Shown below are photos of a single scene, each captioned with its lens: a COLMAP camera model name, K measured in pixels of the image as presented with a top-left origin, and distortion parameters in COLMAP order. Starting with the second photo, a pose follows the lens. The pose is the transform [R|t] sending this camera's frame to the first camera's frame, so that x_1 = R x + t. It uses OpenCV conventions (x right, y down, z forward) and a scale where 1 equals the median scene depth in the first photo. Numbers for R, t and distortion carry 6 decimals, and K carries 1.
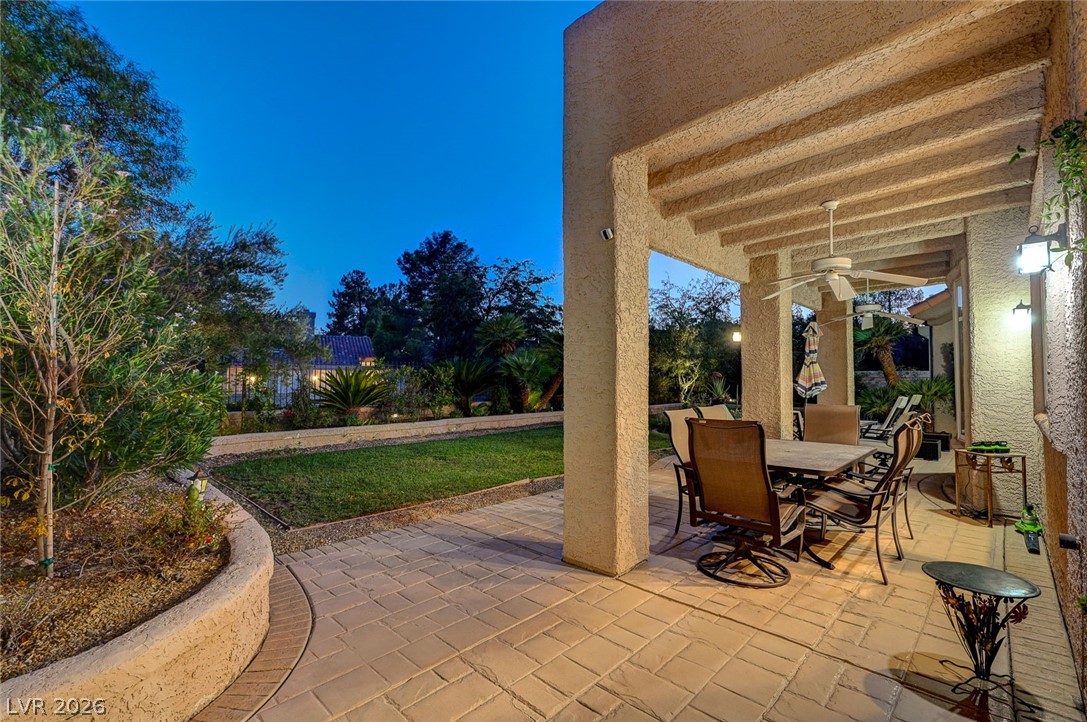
lens RADIAL K [[466.3, 0, 545.3], [0, 466.3, 361.1], [0, 0, 1]] dist [0.001494, 0.000052]
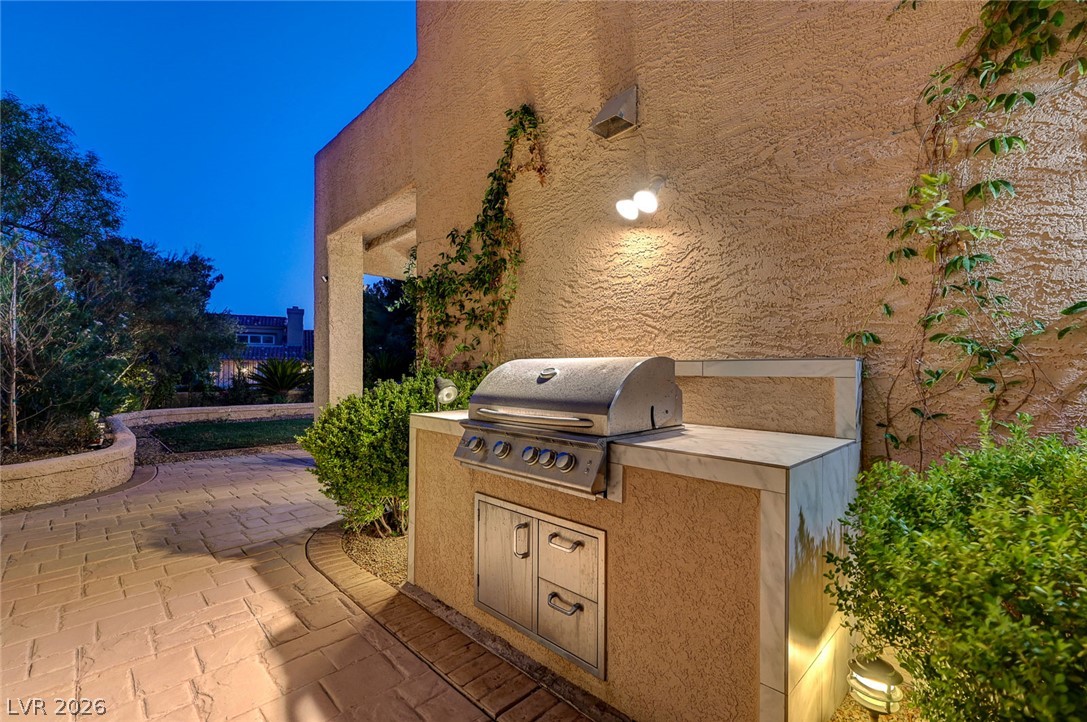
lens RADIAL K [[466.3, 0, 541.8], [0, 466.3, 368.1], [0, 0, 1]] dist [0.001494, 0.000052]
pose [[0.999804, 0.002058, -0.019678, 0.911551], [-0.001523, 0.999629, 0.027191, 0.015324], [0.019727, -0.027156, 0.999437, -0.705024]]
